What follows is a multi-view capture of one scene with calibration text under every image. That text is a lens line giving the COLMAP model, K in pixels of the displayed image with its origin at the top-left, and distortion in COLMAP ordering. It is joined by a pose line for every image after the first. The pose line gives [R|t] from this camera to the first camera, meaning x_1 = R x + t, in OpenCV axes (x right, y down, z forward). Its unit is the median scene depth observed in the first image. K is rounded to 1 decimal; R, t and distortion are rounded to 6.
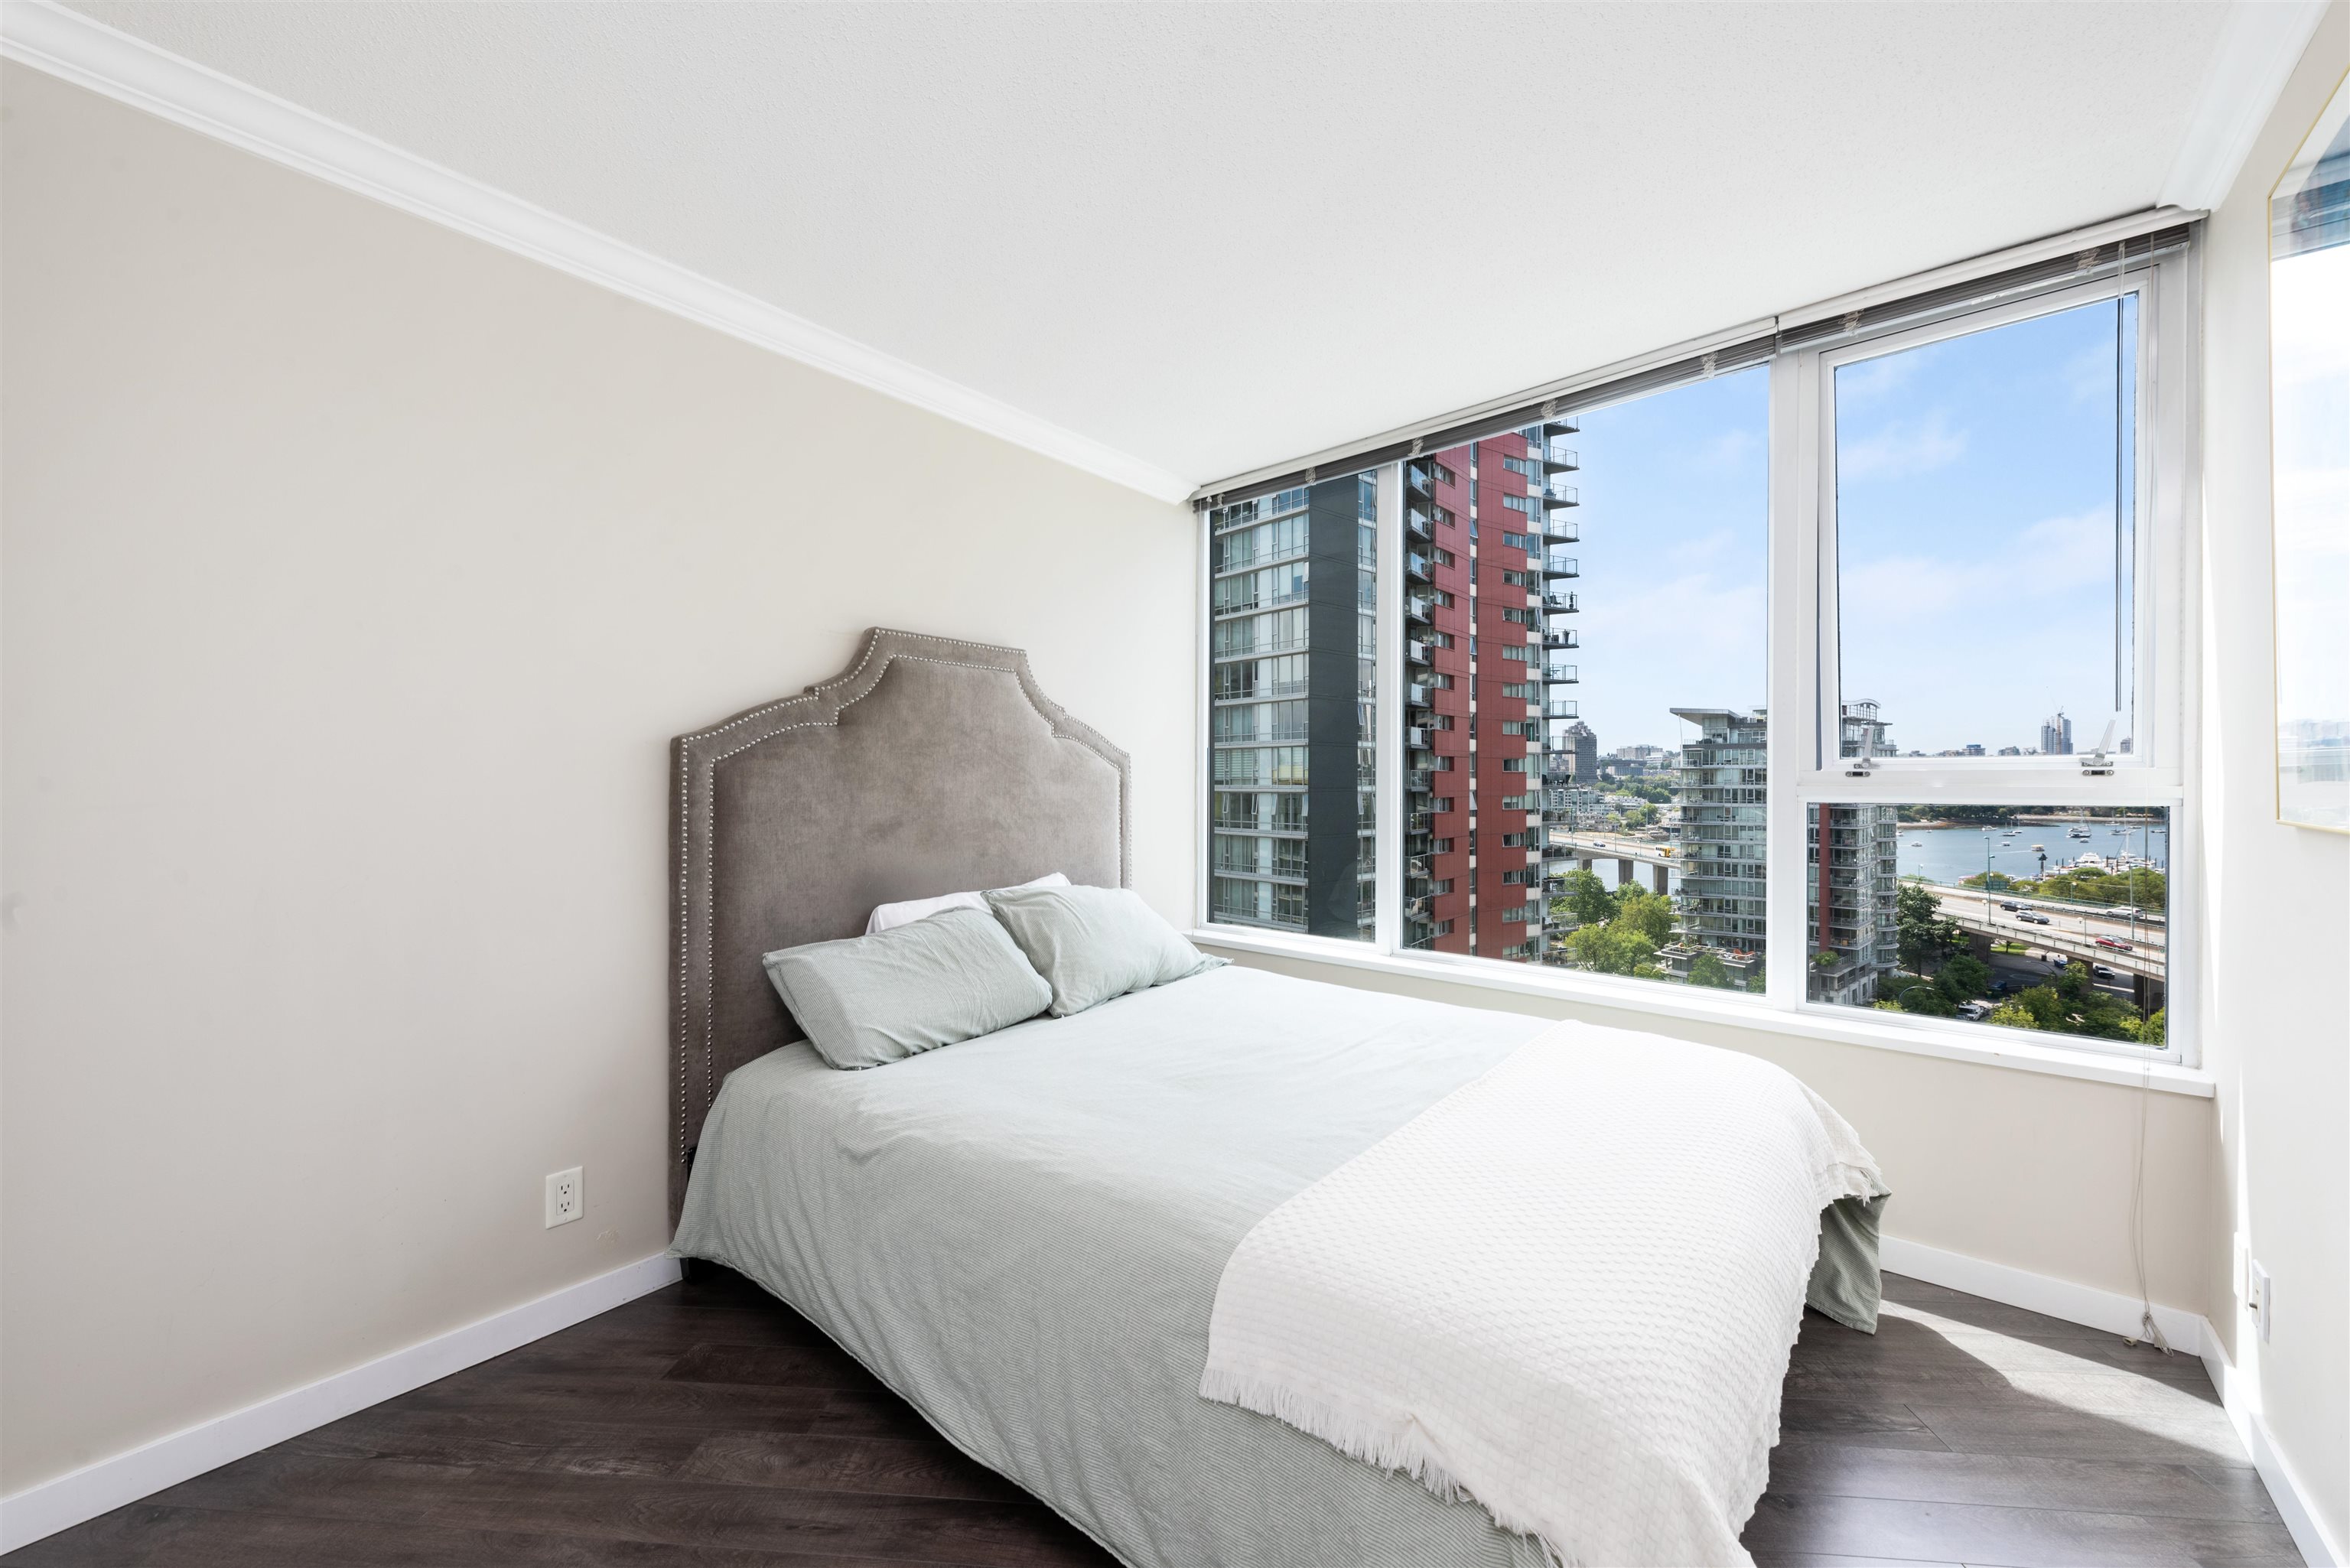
lens RADIAL K [[912.9, 0, 1190.6], [0, 912.9, 791.6], [0, 0, 1]] dist [0.014510, -0.004098]
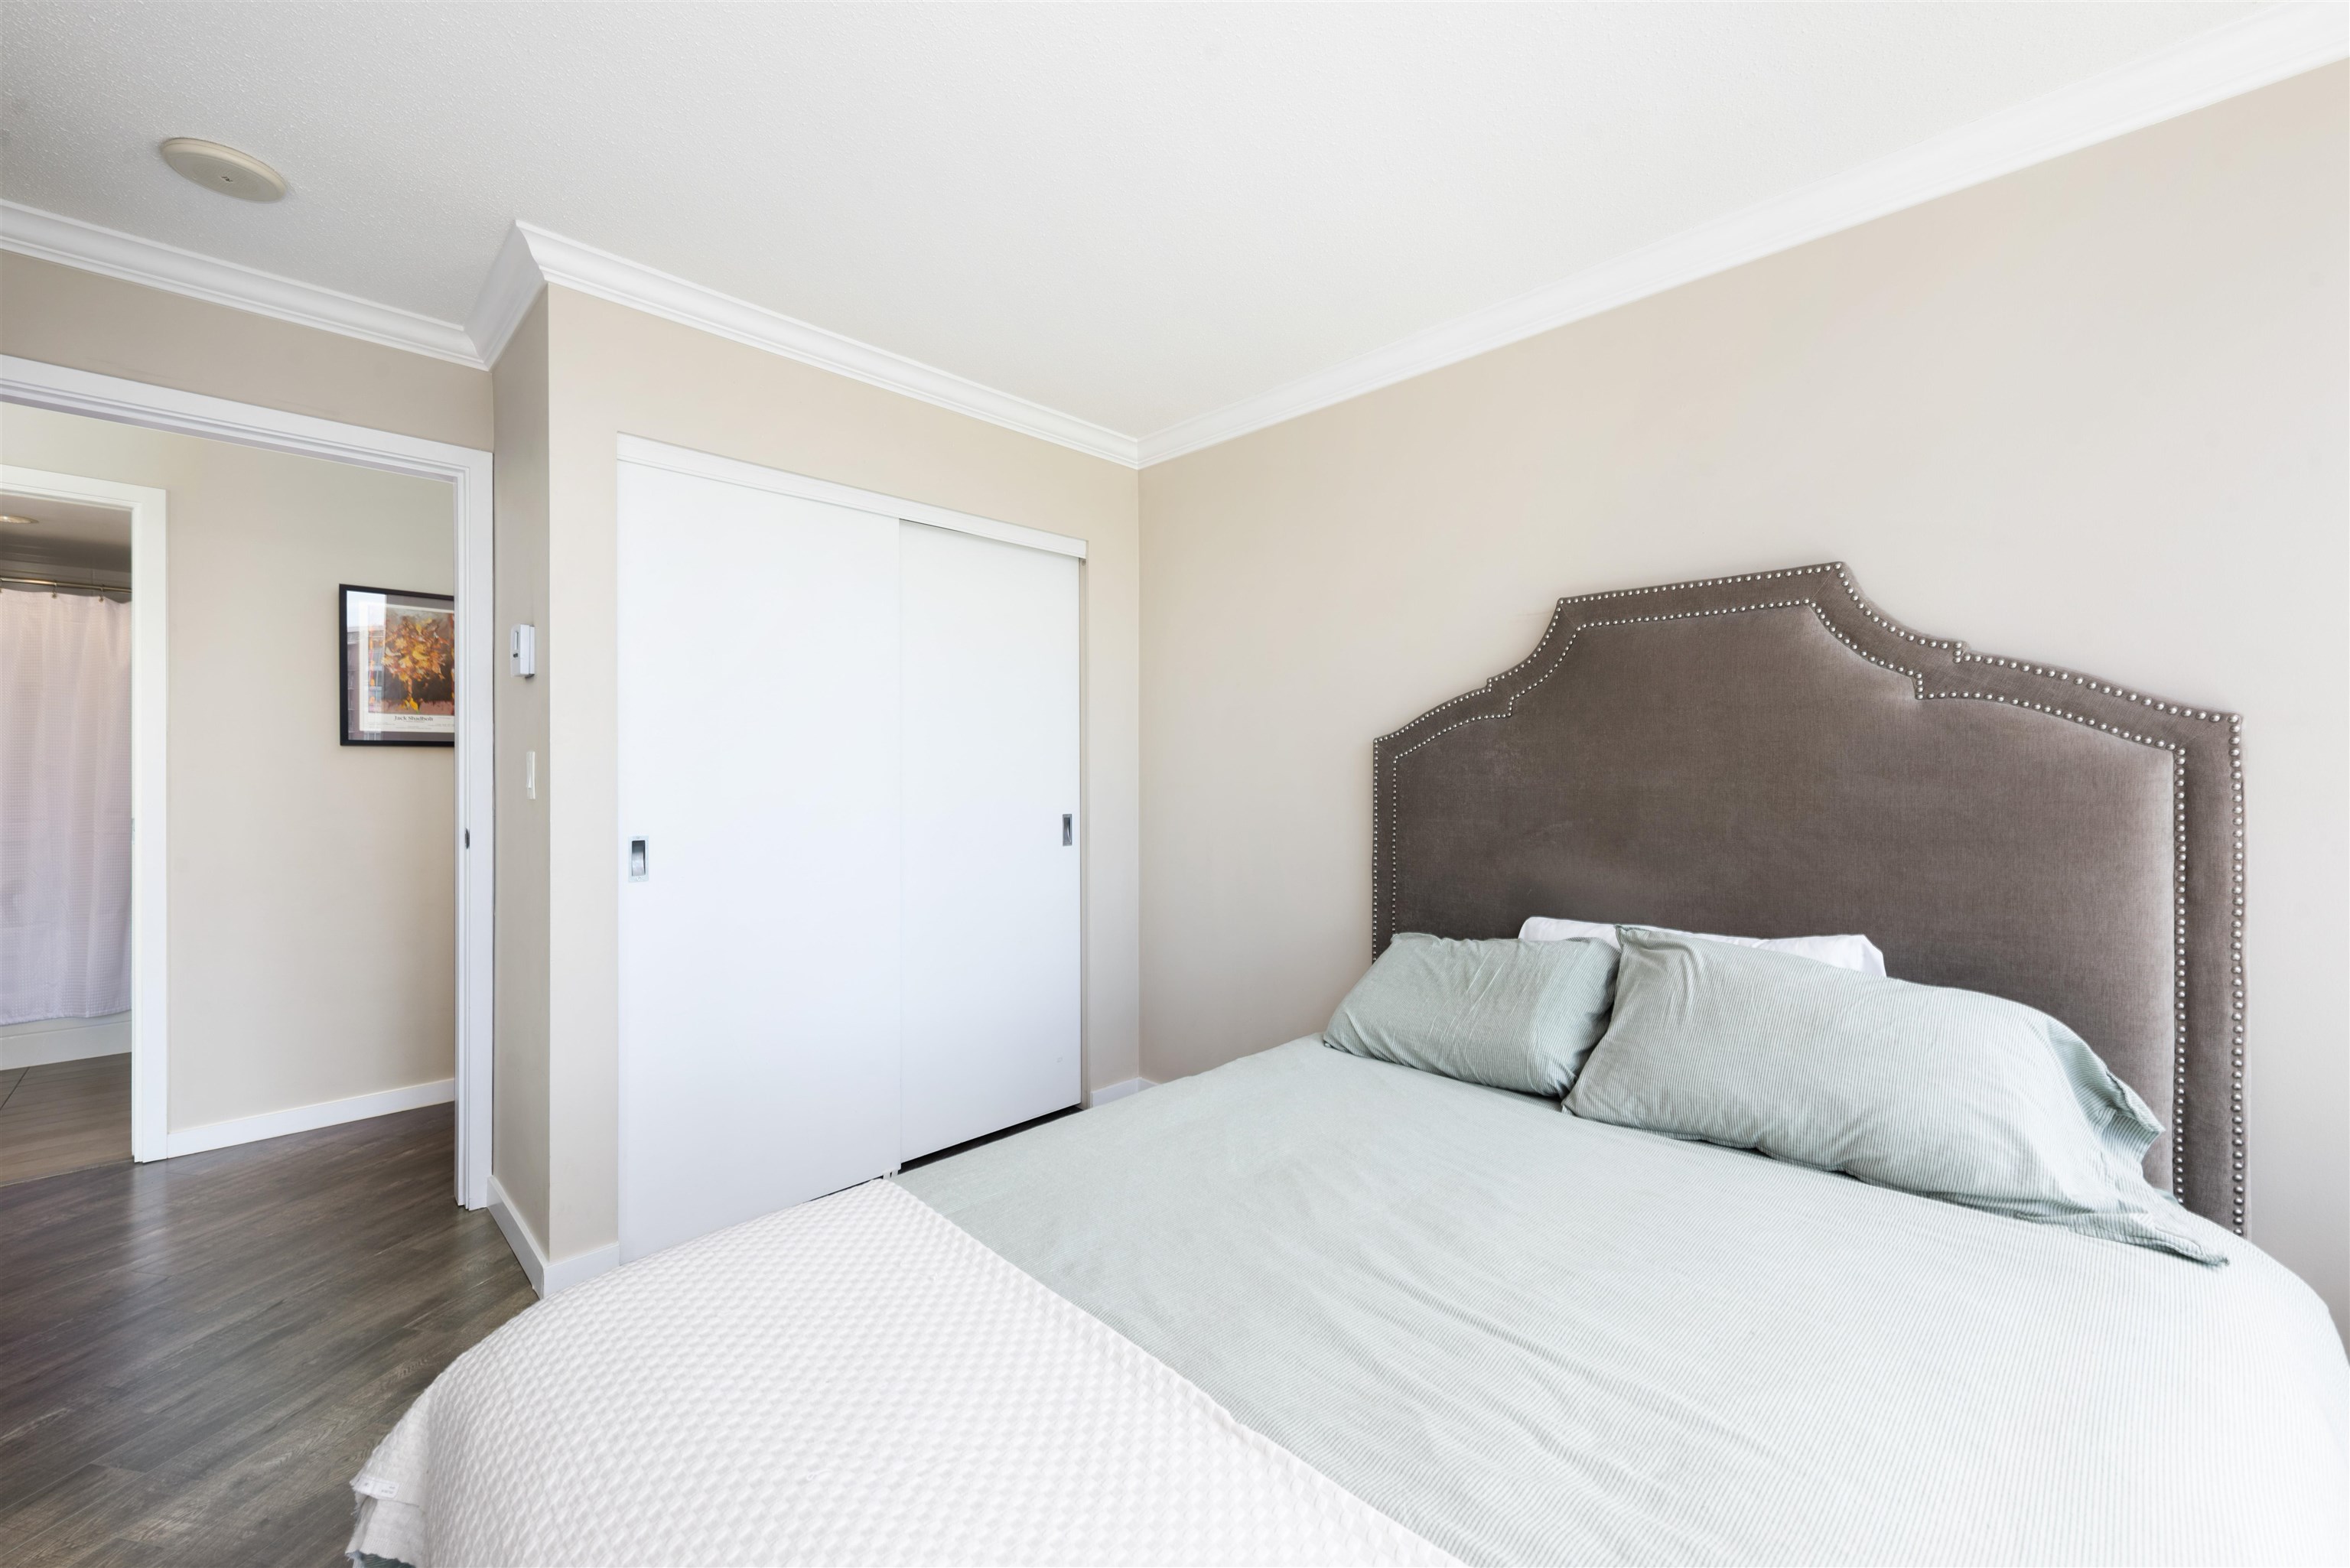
lens RADIAL K [[912.9, 0, 1166.0], [0, 912.9, 775.6], [0, 0, 1]] dist [0.014510, -0.004098]
pose [[-0.122293, 0.001892, -0.992492, 0.516770], [-0.009869, 0.999946, 0.003123, -0.009666], [0.992445, 0.010177, -0.122268, 0.673869]]
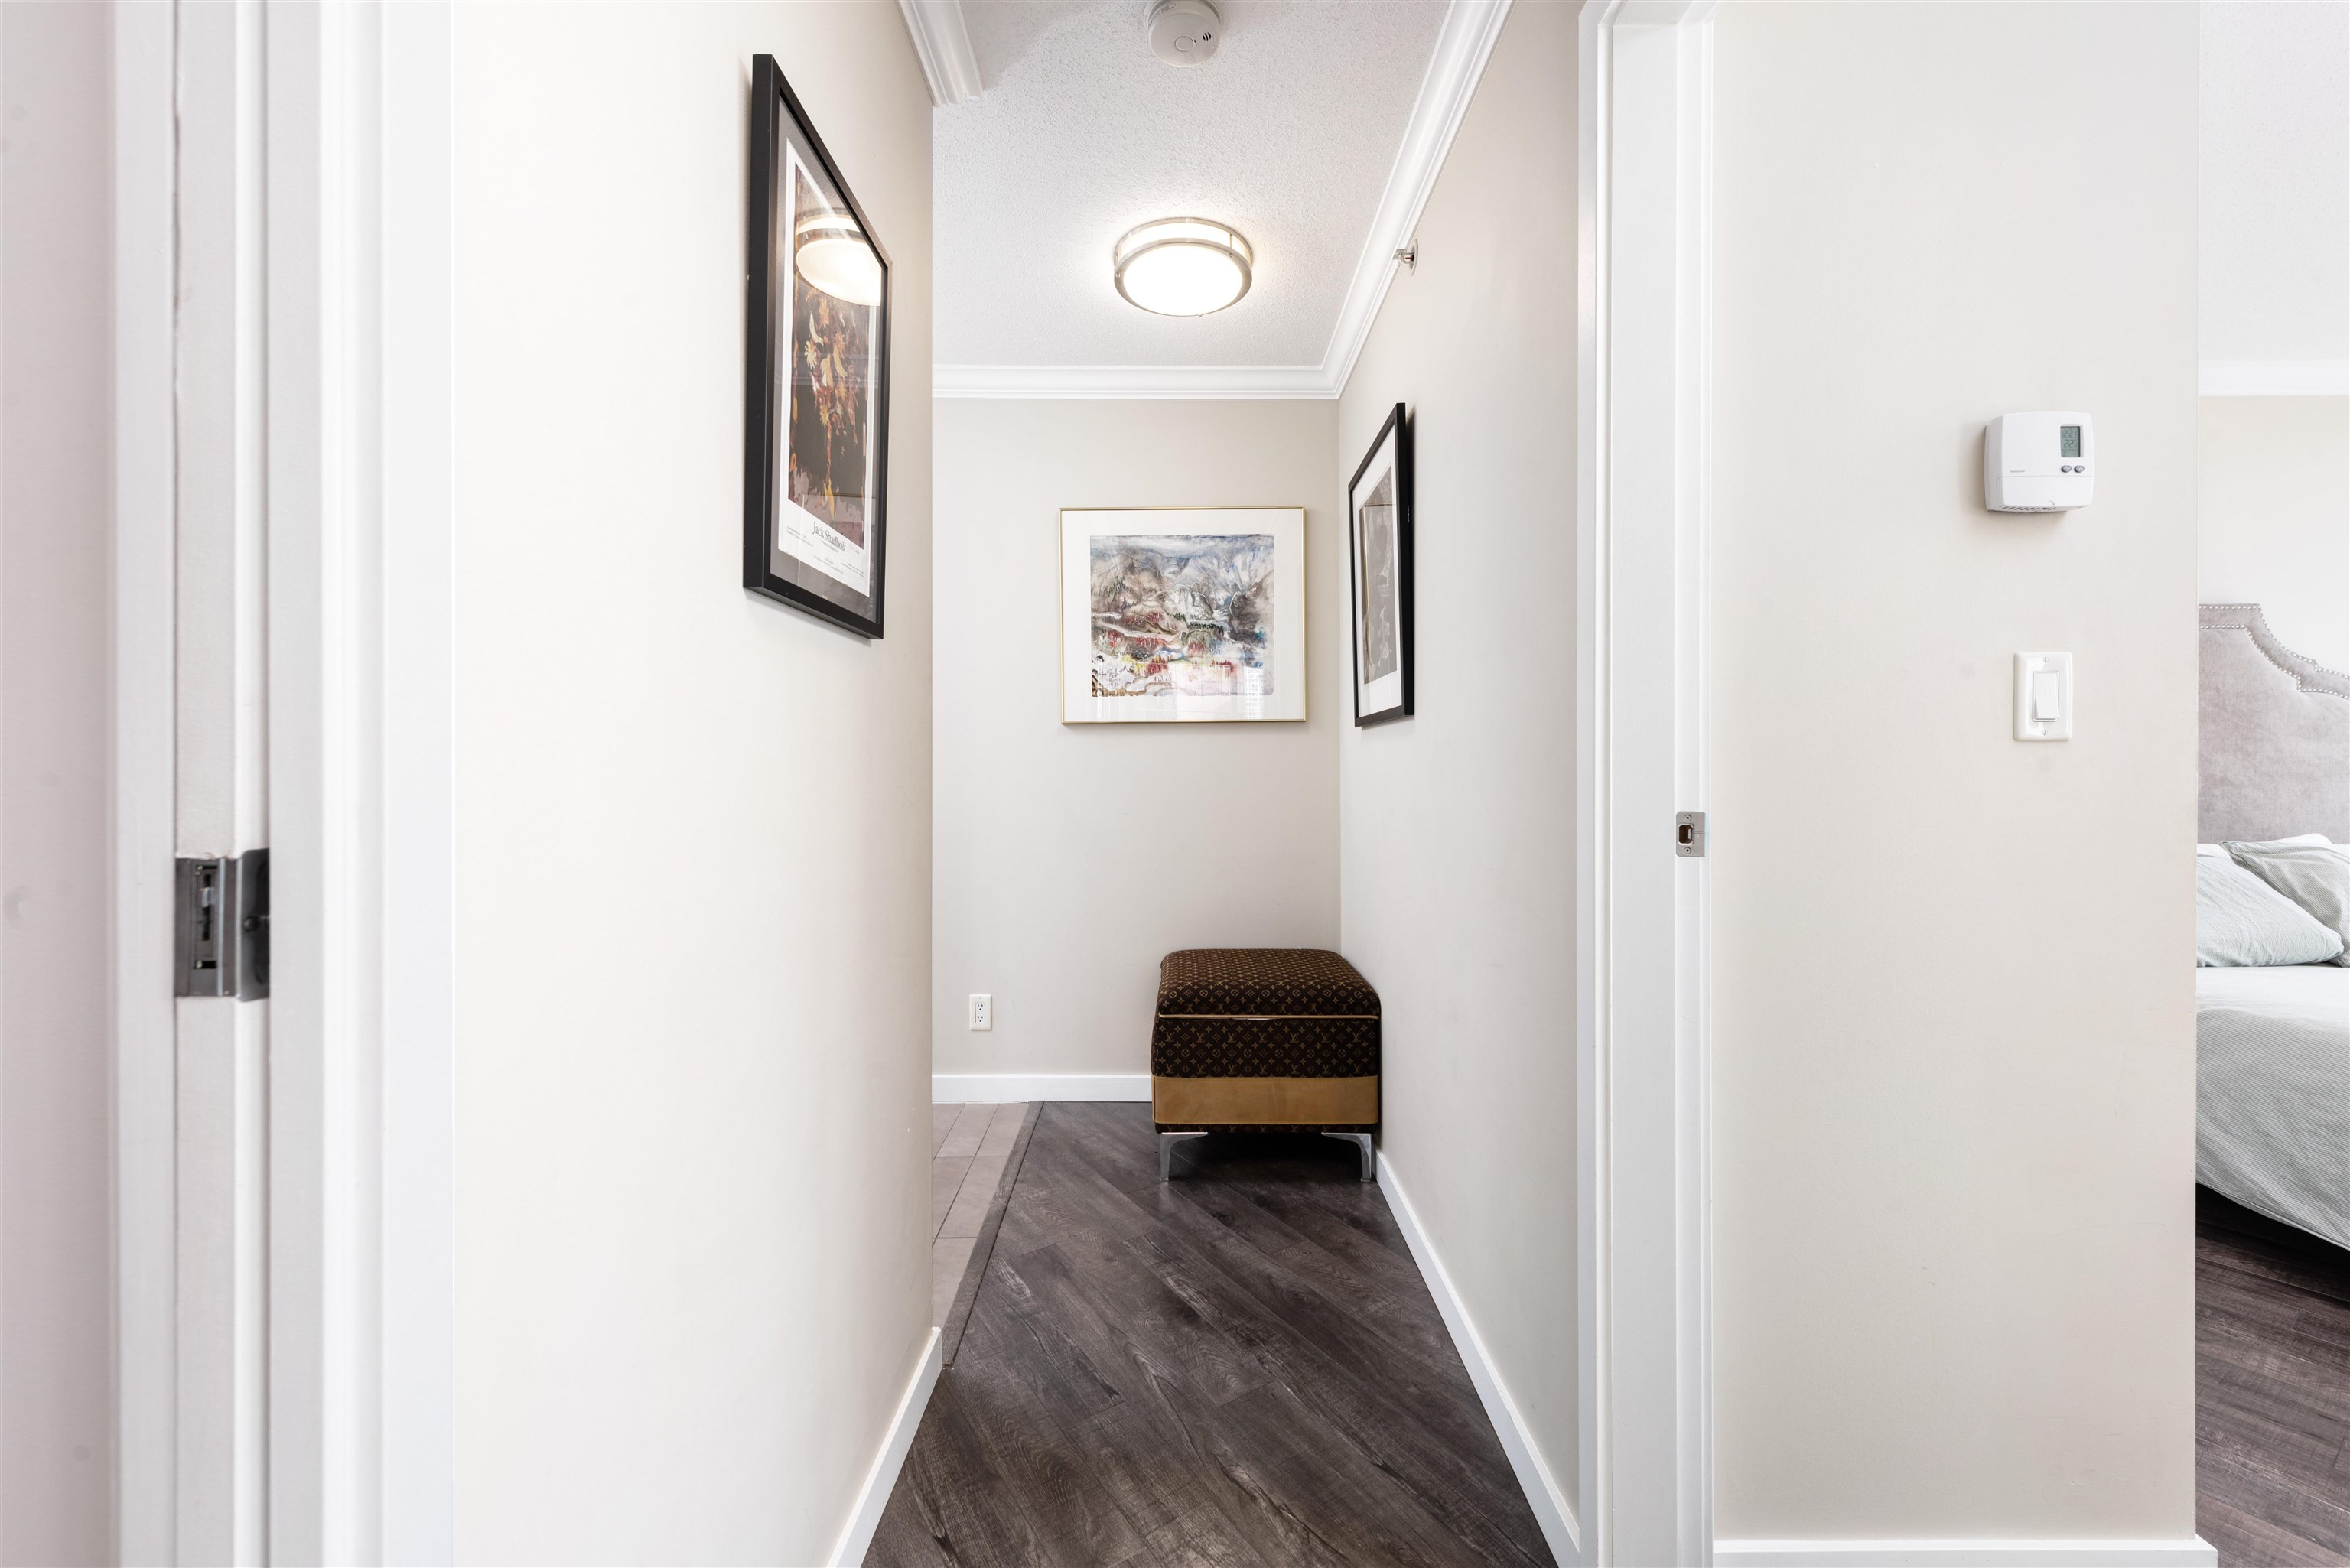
lens RADIAL K [[912.9, 0, 1172.7], [0, 912.9, 782.7], [0, 0, 1]] dist [0.014510, -0.004098]
pose [[0.603867, 0.001628, -0.797083, -0.102317], [-0.003811, 0.999992, -0.000845, 0.043778], [0.797076, 0.003548, 0.603869, -0.555309]]
